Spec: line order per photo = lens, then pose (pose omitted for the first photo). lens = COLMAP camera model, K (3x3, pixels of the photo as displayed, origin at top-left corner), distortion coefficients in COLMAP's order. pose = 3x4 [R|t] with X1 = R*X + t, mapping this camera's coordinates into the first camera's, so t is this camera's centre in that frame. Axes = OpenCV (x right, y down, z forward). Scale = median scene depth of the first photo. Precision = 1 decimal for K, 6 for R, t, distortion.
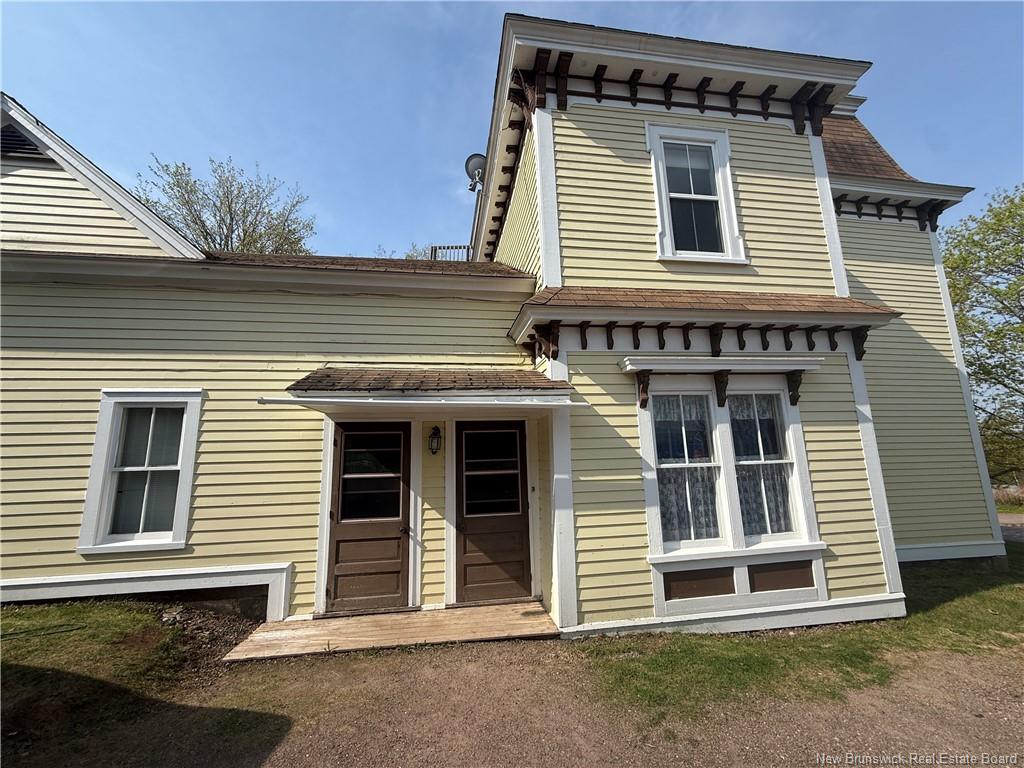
lens RADIAL K [[410.0, 0, 510.1], [0, 410.0, 382.6], [0, 0, 1]] dist [0.000381, -0.000012]
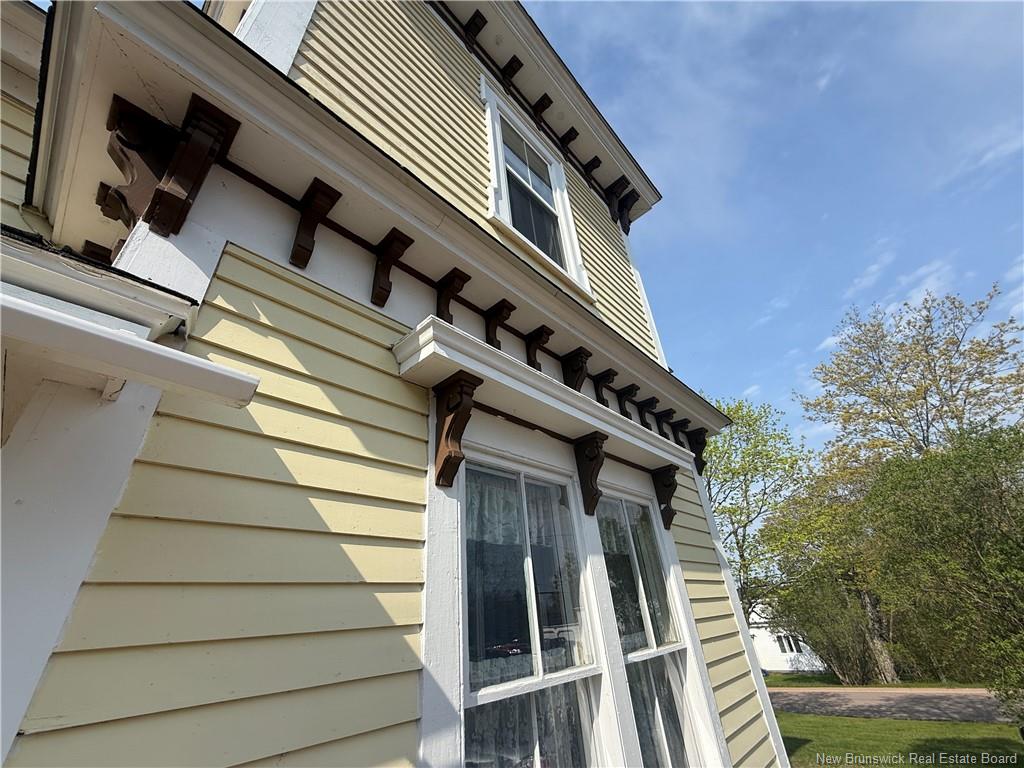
lens RADIAL K [[410.0, 0, 514.3], [0, 410.0, 383.5], [0, 0, 1]] dist [0.000381, -0.000012]
pose [[0.783610, 0.283077, 0.553013, 0.163193], [-0.054907, 0.918230, -0.392222, 0.110846], [-0.618822, 0.276985, 0.735077, 0.697170]]
